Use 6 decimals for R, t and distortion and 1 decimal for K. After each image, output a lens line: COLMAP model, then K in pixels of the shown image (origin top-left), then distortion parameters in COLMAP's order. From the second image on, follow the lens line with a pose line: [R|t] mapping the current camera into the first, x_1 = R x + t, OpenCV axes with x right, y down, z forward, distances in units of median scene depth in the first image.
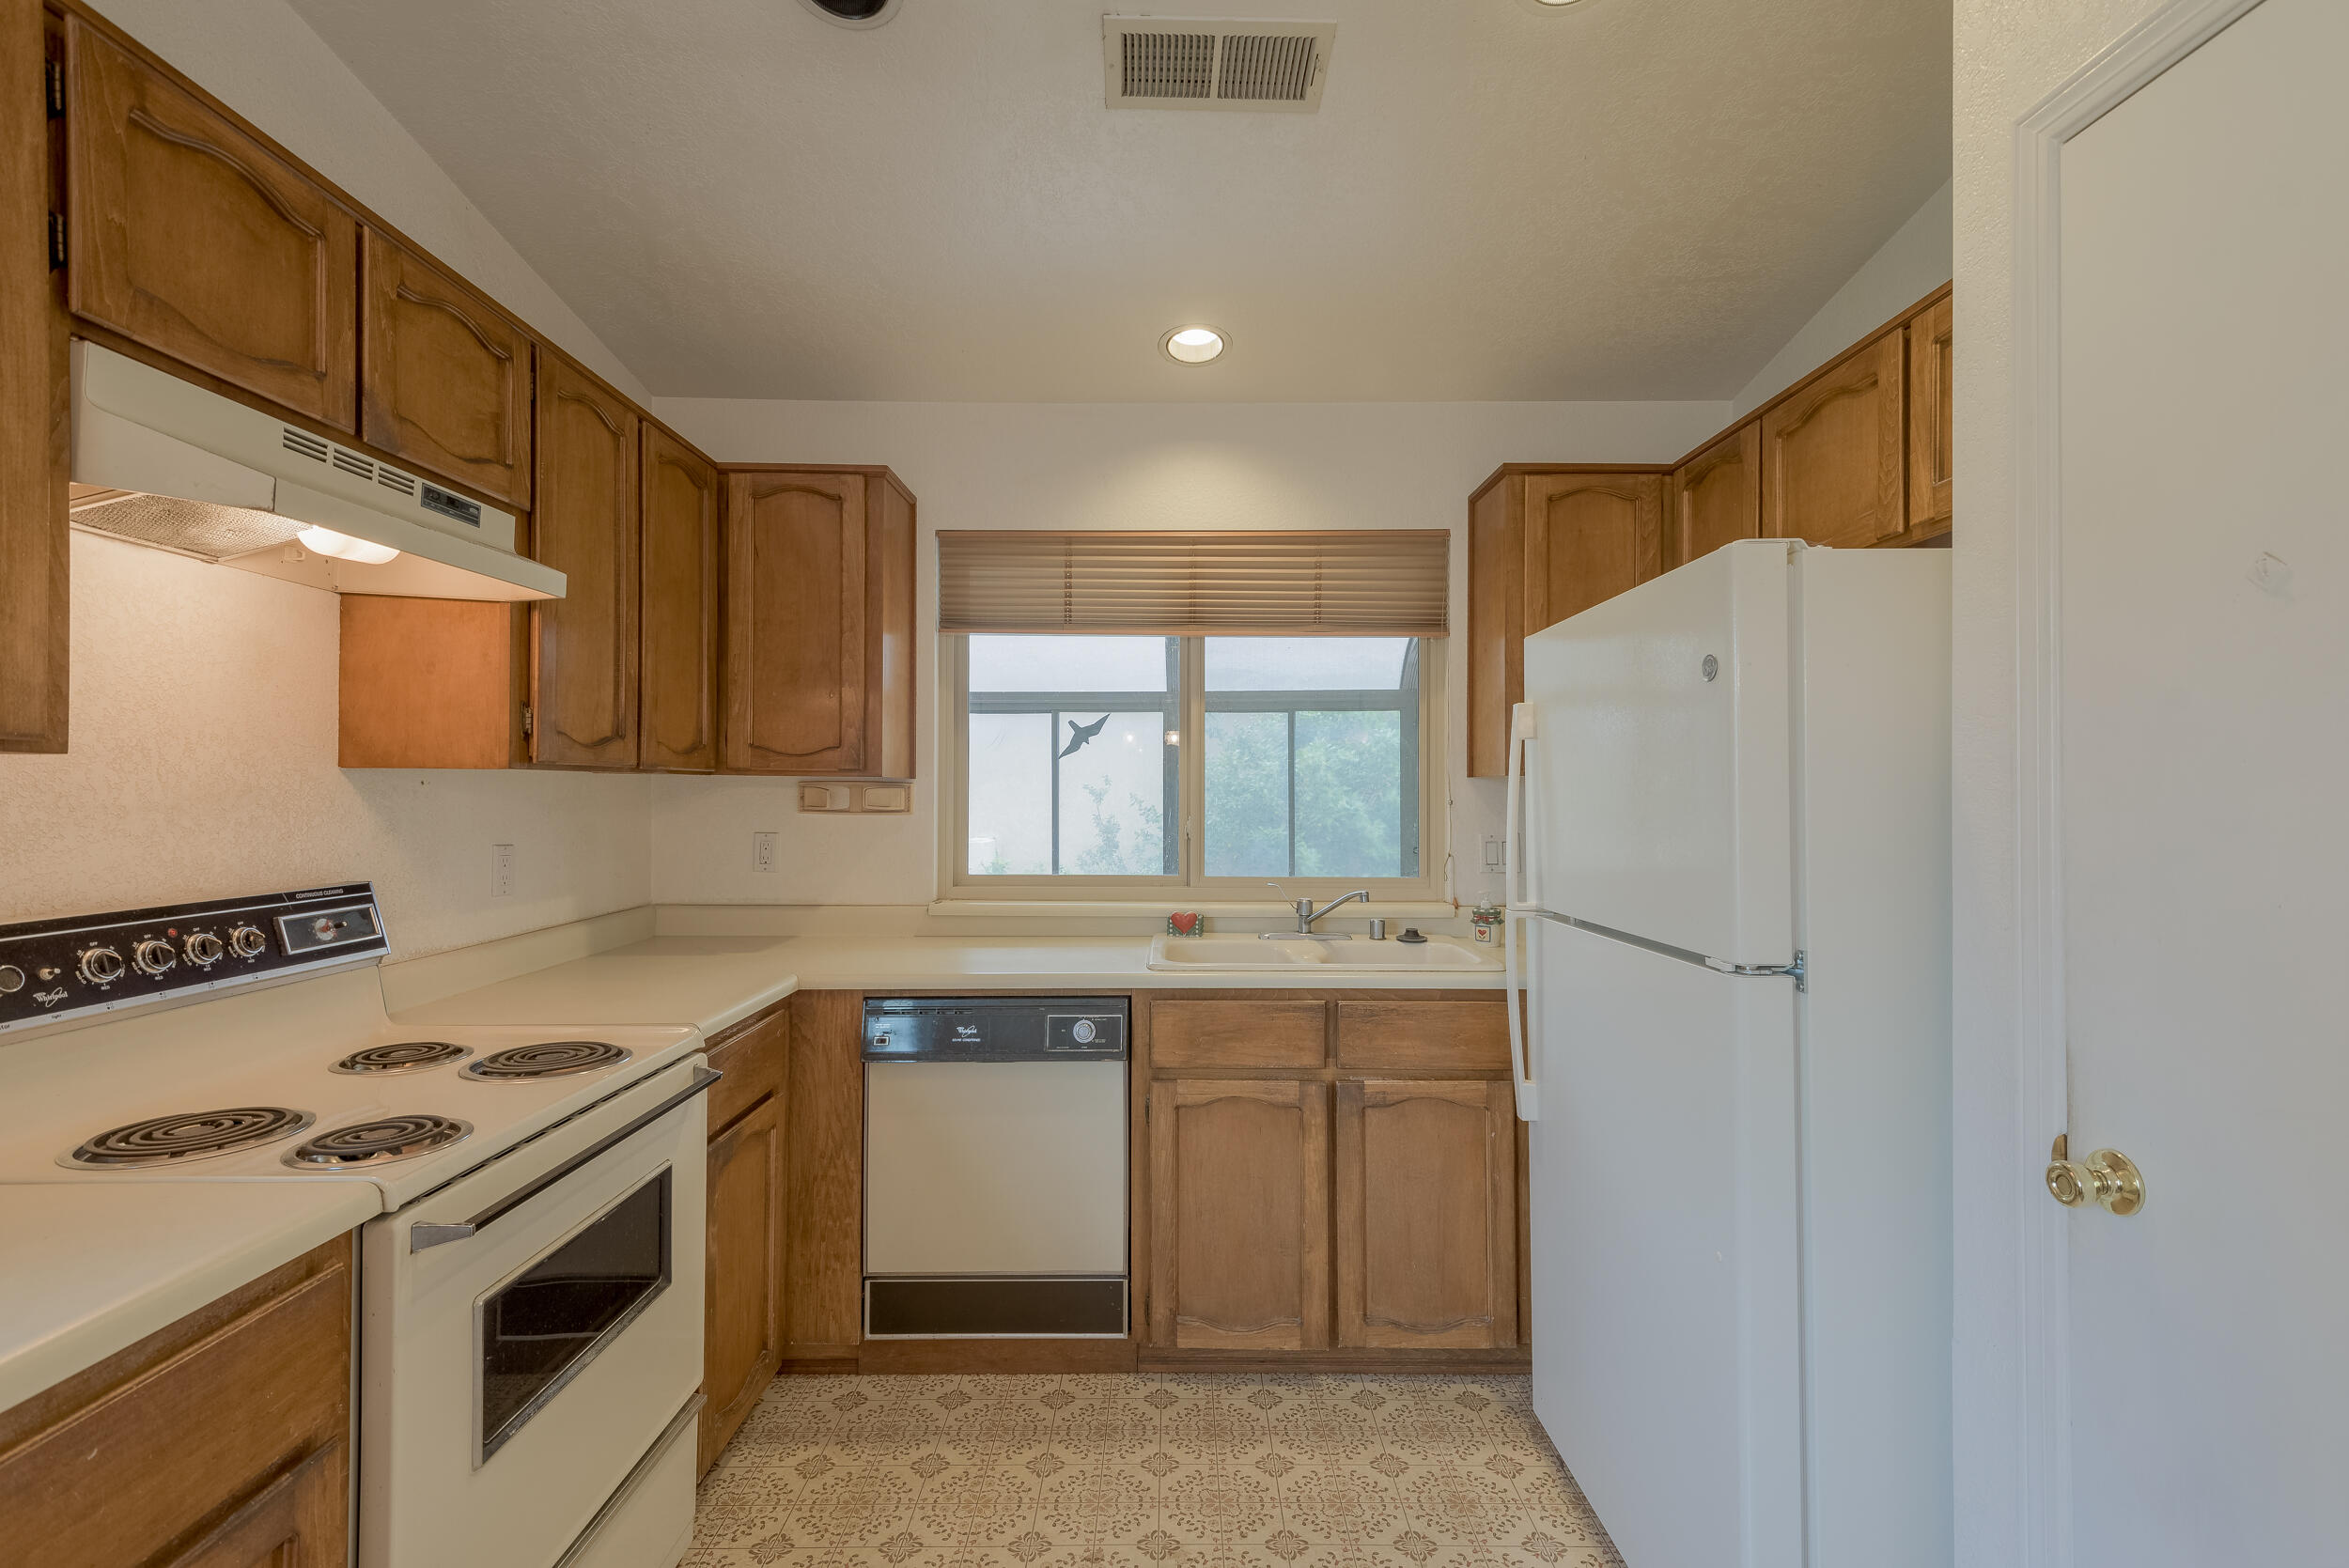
lens RADIAL K [[1067.8, 0, 1187.0], [0, 1067.8, 784.2], [0, 0, 1]] dist [0.002163, 0.000193]
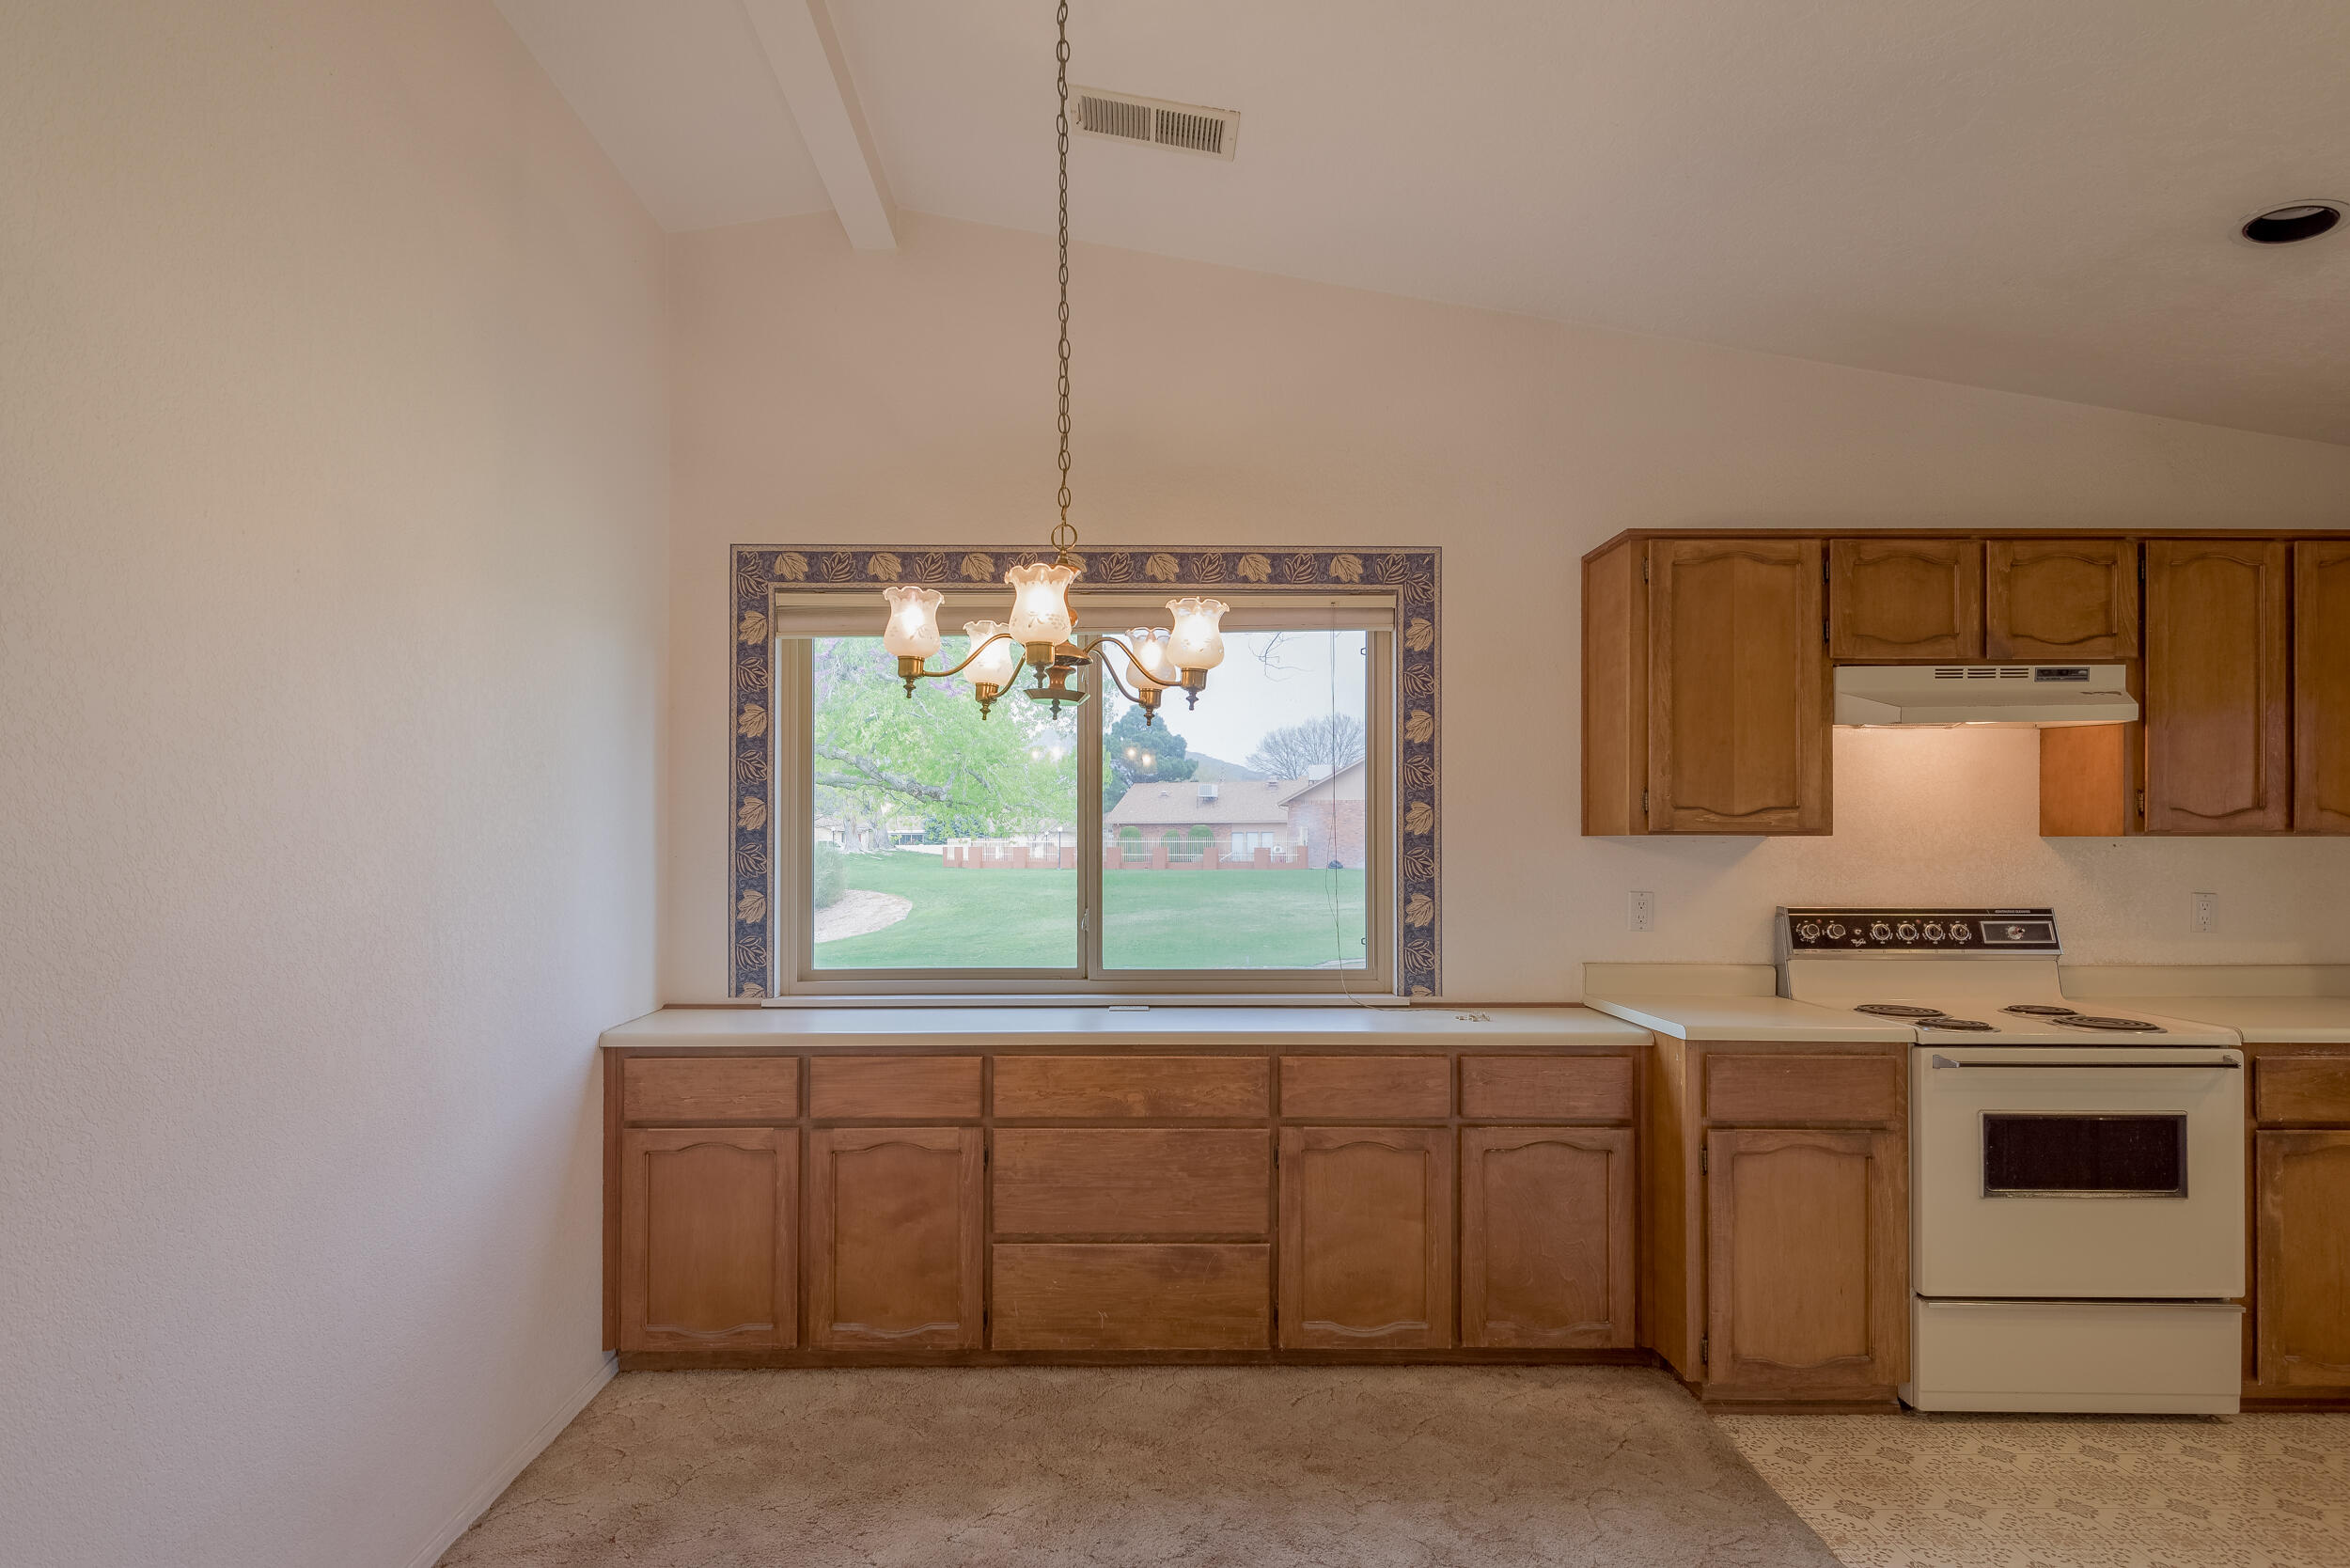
lens RADIAL K [[1215.6, 0, 1135.4], [0, 1215.6, 841.9], [0, 0, 1]] dist [0.037565, -0.023767]
pose [[-0.002693, -0.003641, -0.999990, 1.179766], [0.003150, 0.999988, -0.003649, -0.005466], [0.999991, -0.003160, -0.002681, -0.395857]]
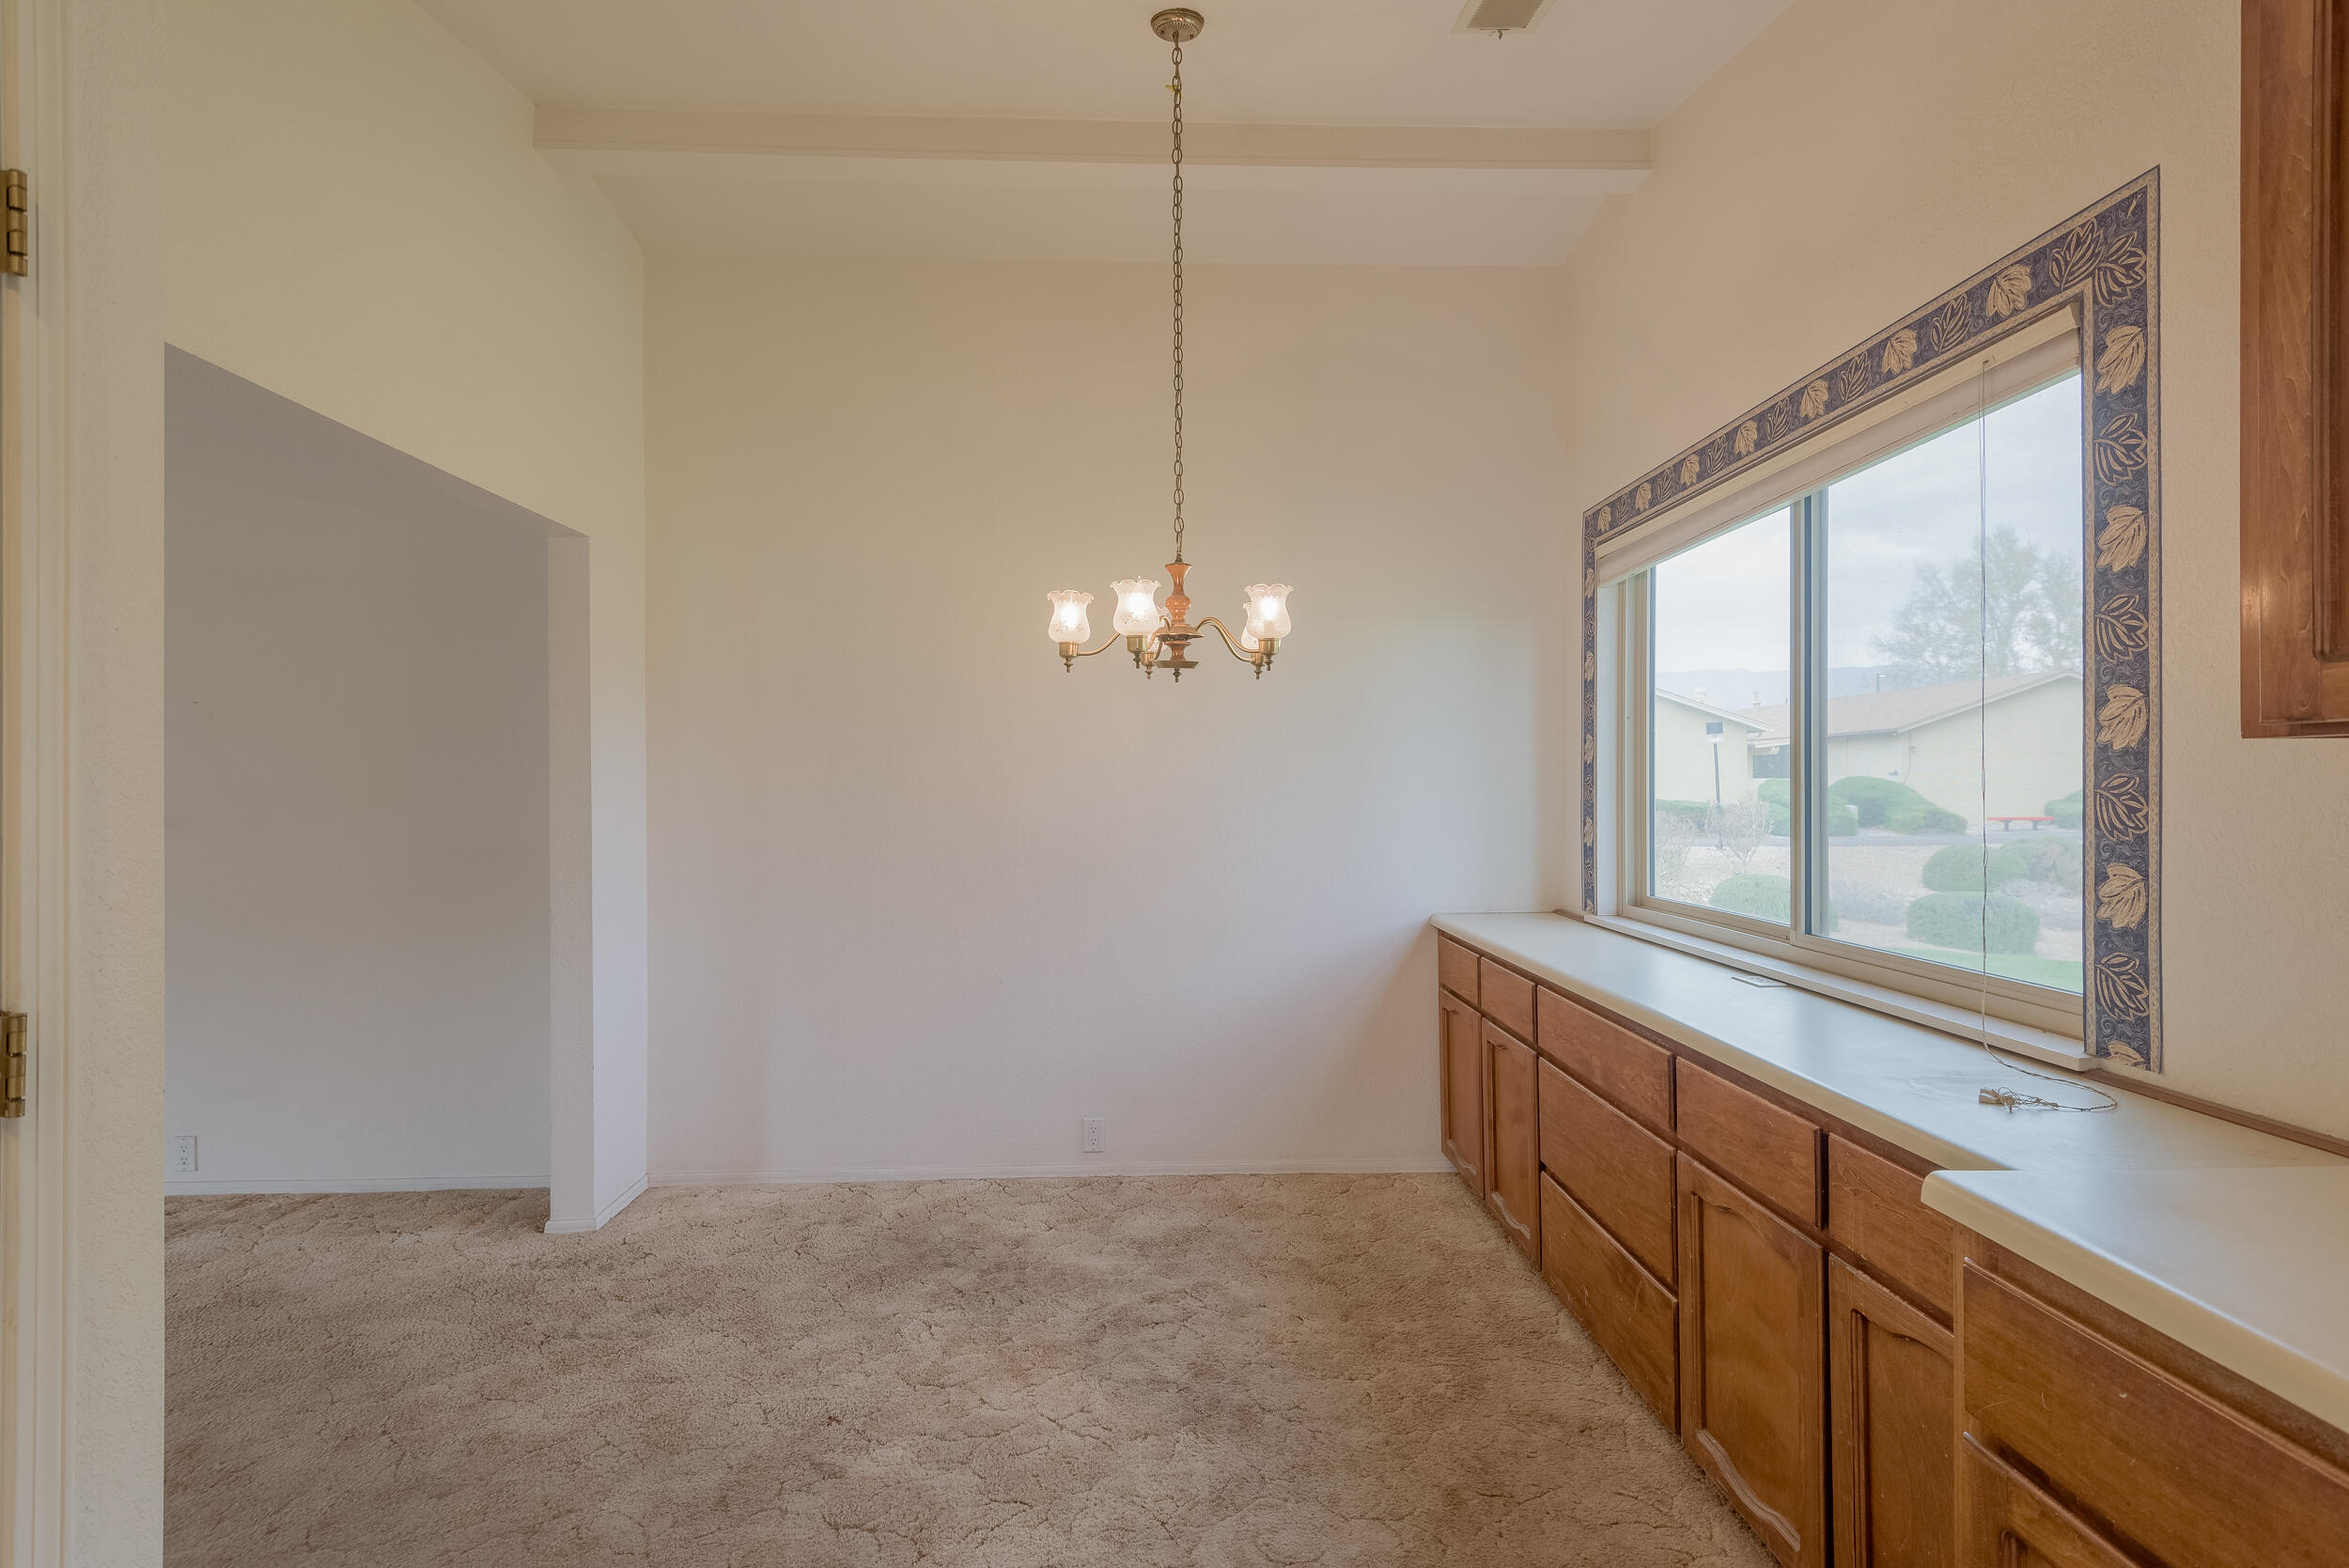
lens RADIAL K [[1112.0, 0, 1178.4], [0, 1112.0, 788.0], [0, 0, 1]] dist [0.027118, -0.014875]
pose [[-0.999641, 0.001392, -0.026752, -0.024060], [0.001373, 0.999999, 0.000737, 0.008412], [0.026753, 0.000700, -0.999642, 1.018516]]
